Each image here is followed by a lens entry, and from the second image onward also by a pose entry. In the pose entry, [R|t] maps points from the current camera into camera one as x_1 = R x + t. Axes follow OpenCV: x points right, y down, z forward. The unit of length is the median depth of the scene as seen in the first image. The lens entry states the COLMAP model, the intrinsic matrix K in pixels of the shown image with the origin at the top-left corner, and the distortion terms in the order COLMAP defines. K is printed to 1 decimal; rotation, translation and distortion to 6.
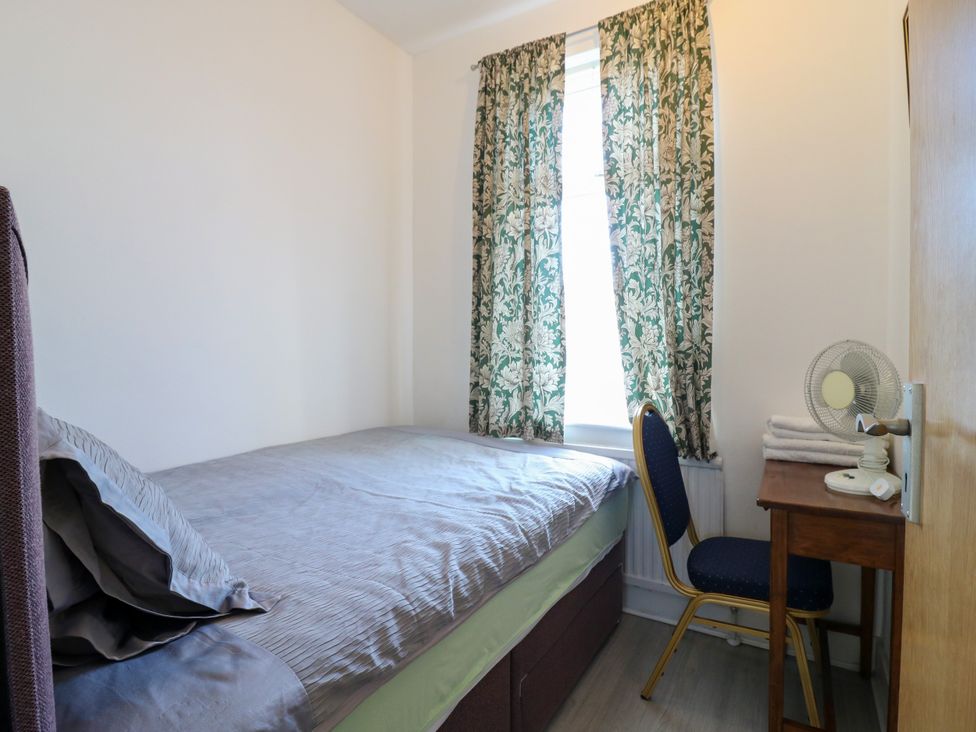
lens RADIAL K [[505.3, 0, 490.1], [0, 505.3, 359.3], [0, 0, 1]] dist [0.002625, -0.011384]
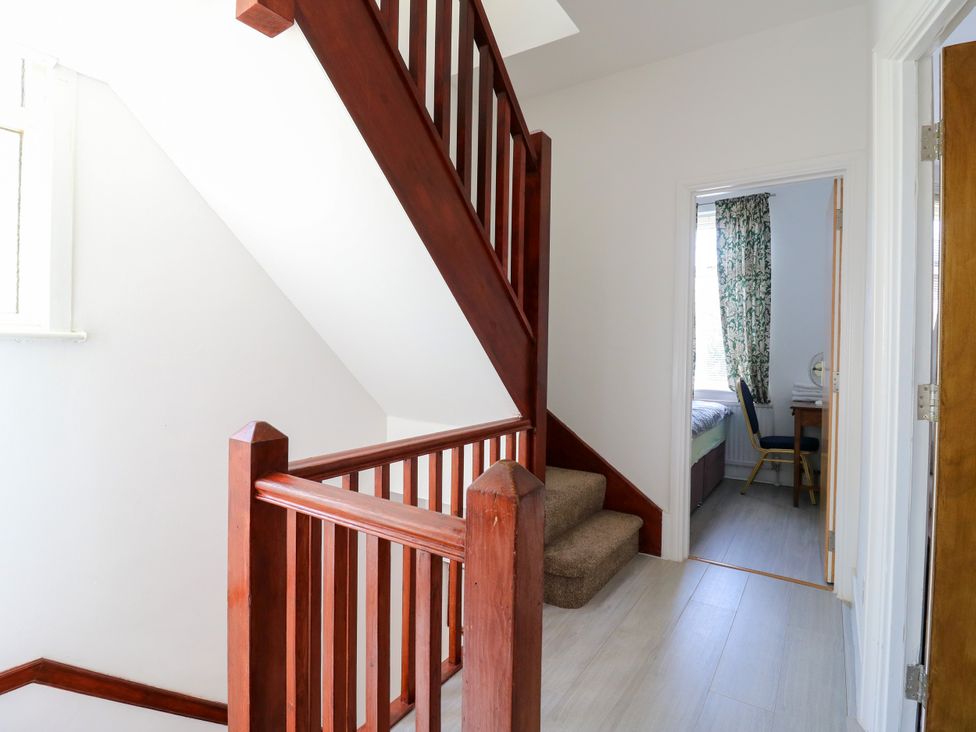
lens RADIAL K [[505.3, 0, 490.1], [0, 505.3, 359.3], [0, 0, 1]] dist [0.002625, -0.011384]
pose [[0.999145, 0.010098, -0.040096, -0.700225], [-0.010027, 0.999948, 0.001972, 0.008856], [0.040114, -0.001568, 0.999194, -1.279047]]
